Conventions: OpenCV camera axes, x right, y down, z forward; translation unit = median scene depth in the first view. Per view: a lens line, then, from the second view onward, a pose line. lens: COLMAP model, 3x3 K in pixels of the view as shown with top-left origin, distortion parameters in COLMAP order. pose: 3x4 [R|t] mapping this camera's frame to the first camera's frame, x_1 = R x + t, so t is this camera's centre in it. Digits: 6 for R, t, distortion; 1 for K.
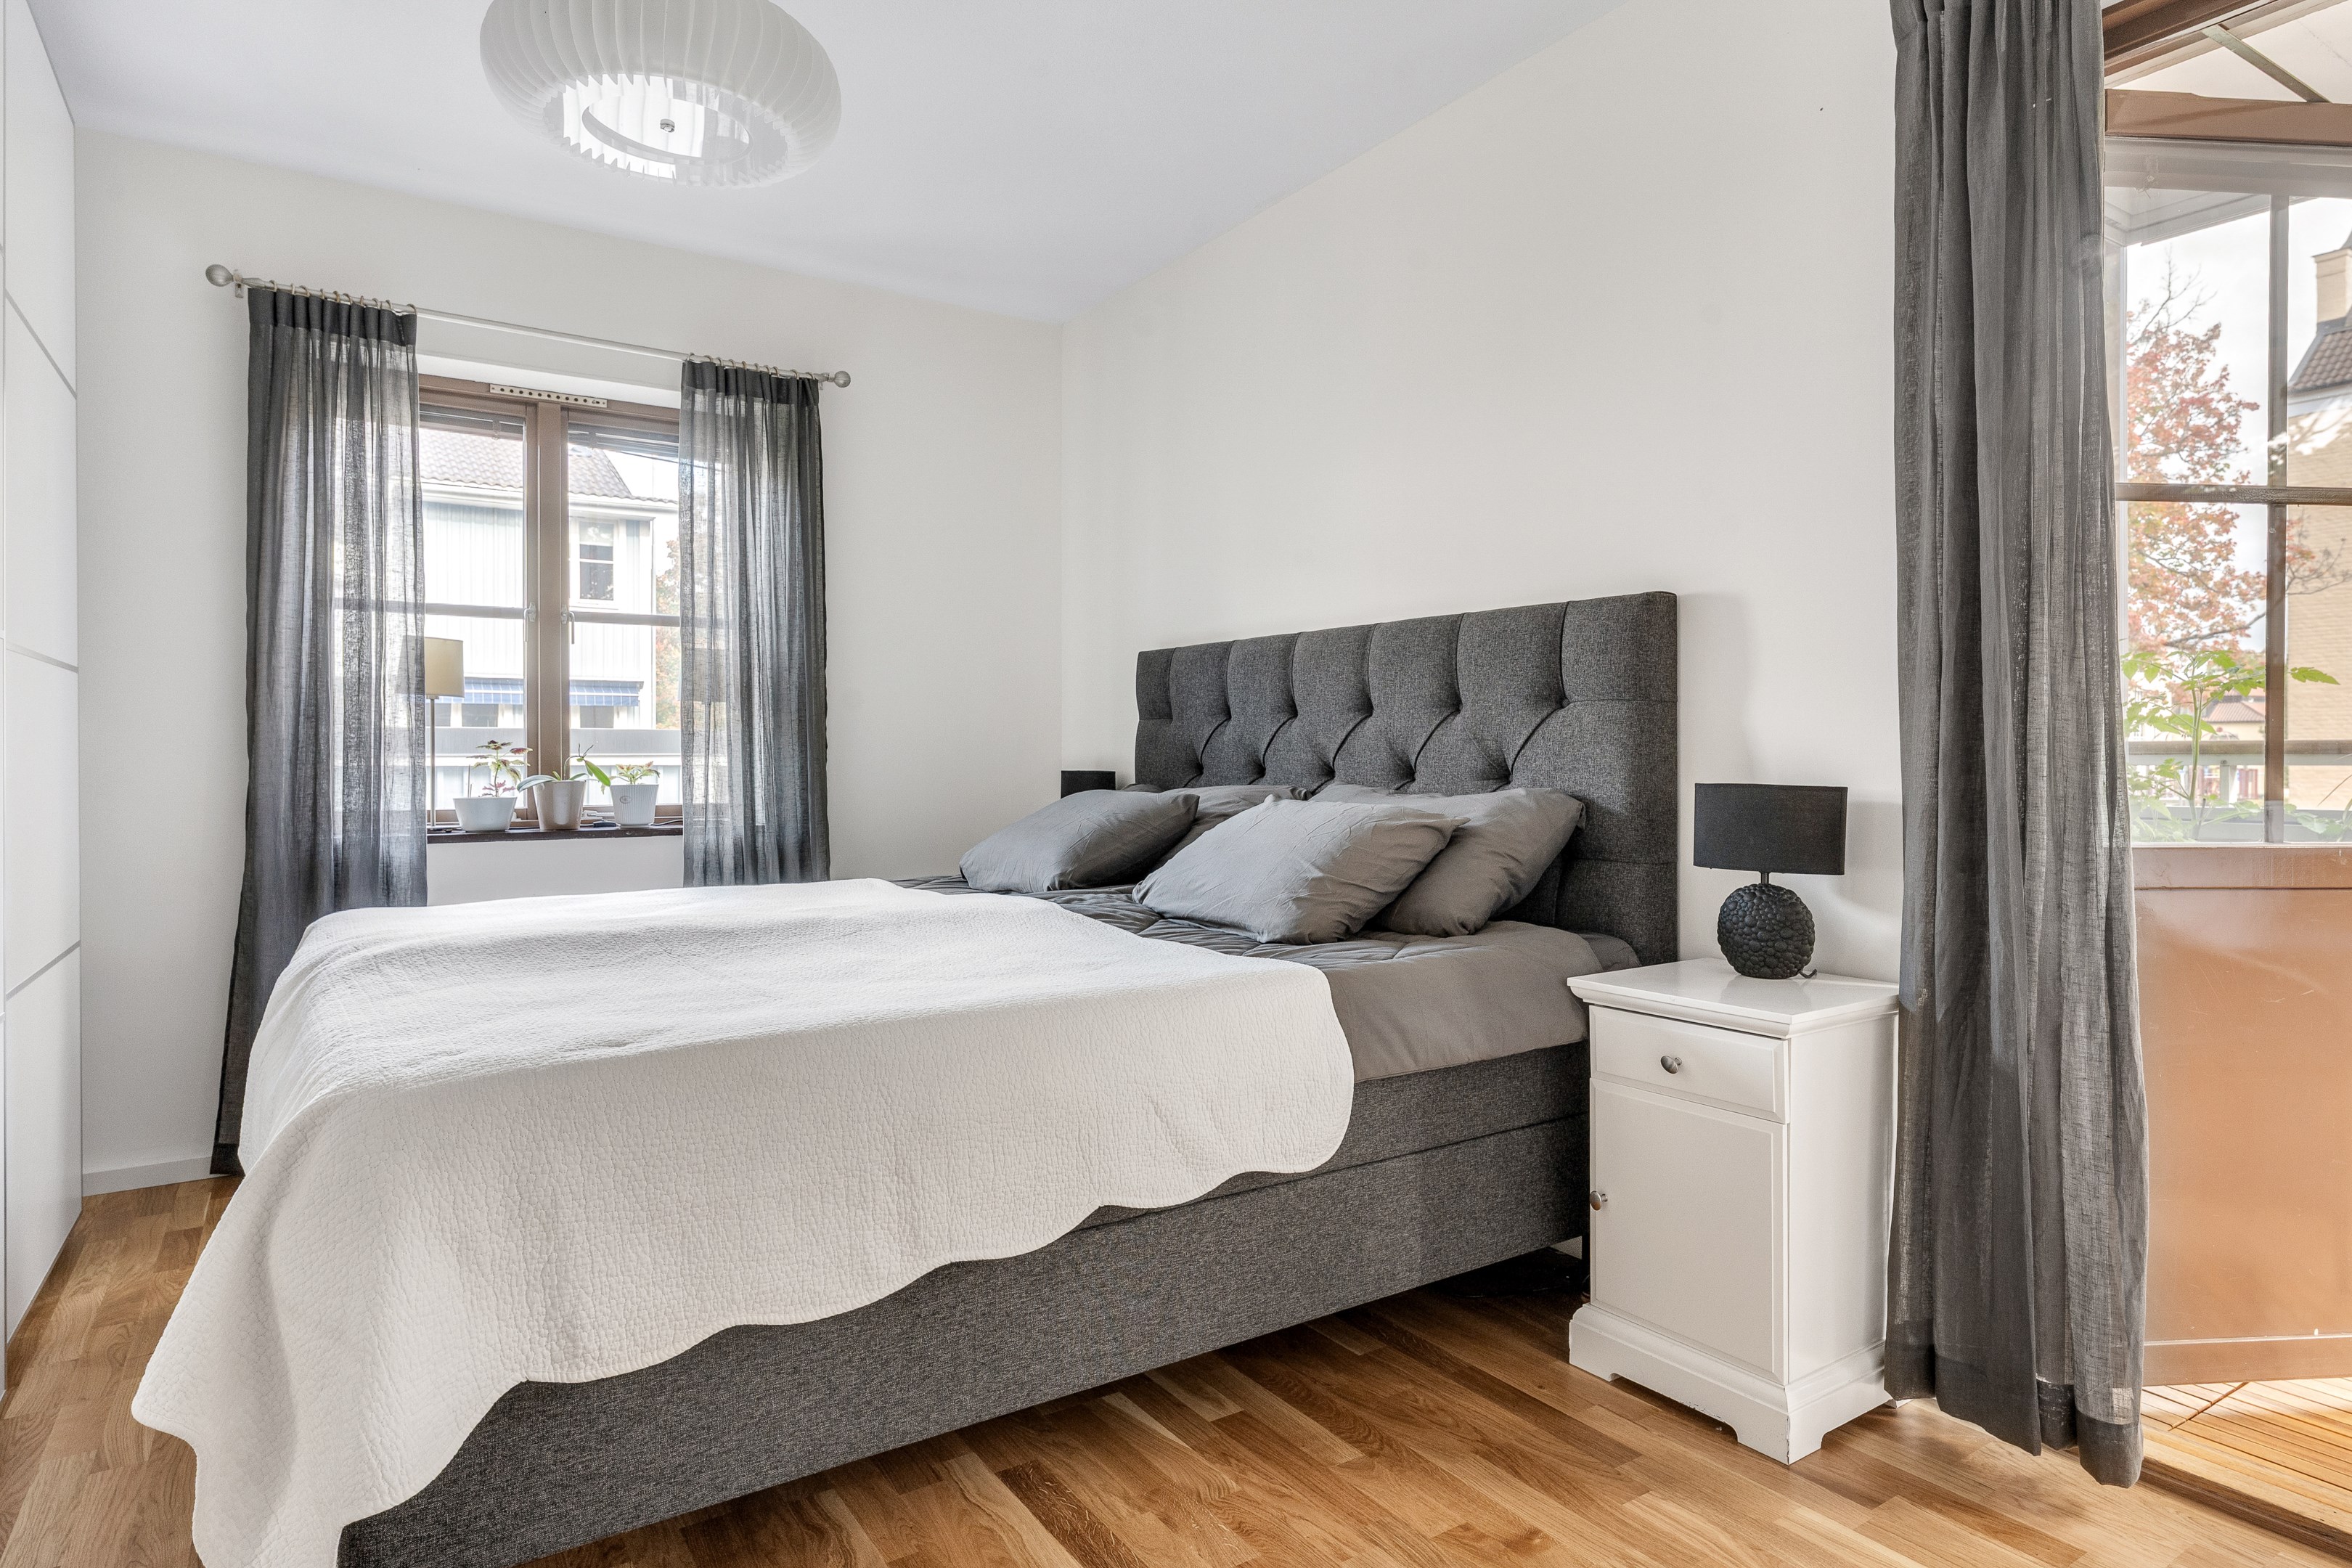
lens RADIAL K [[1332.3, 0, 1176.2], [0, 1332.3, 746.6], [0, 0, 1]] dist [0.001043, 0.000327]
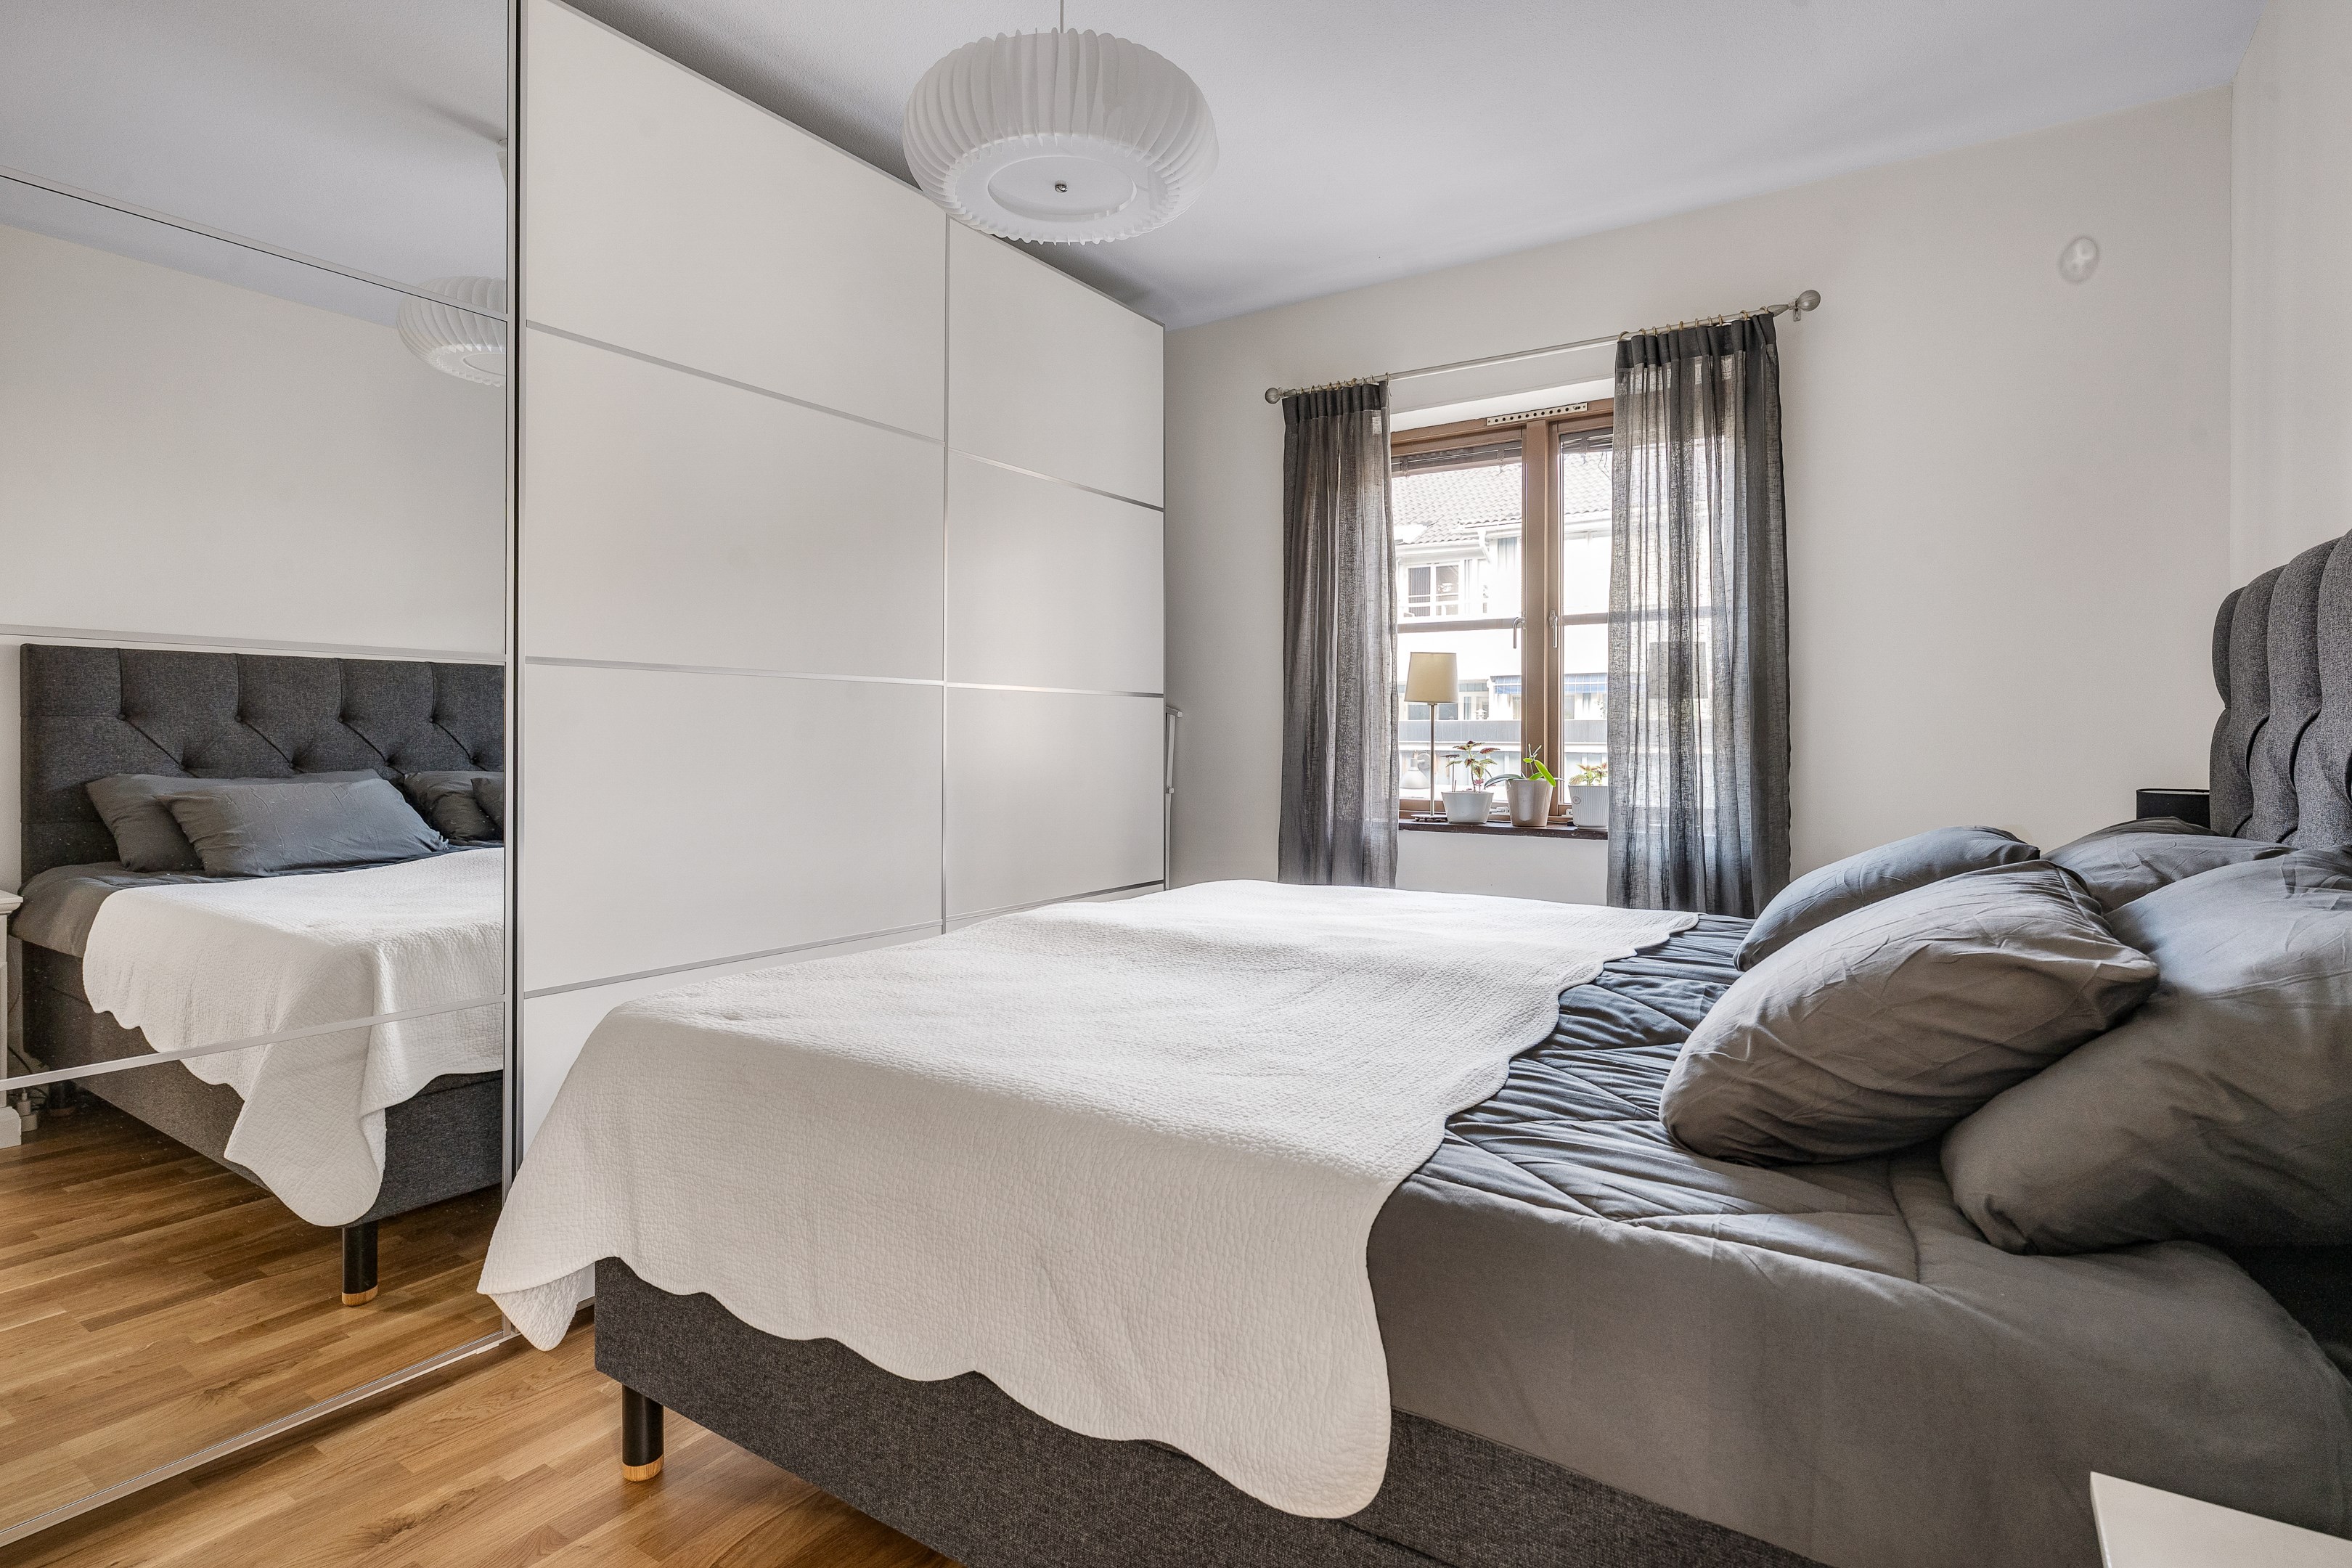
lens RADIAL K [[1171.4, 0, 1174.4], [0, 1171.4, 733.4], [0, 0, 1]] dist [0.017292, 0.000111]
pose [[0.388569, -0.000063, -0.921419, 0.293904], [0.003506, 0.999993, 0.001410, -0.013207], [0.921413, -0.003778, 0.388567, 0.395856]]
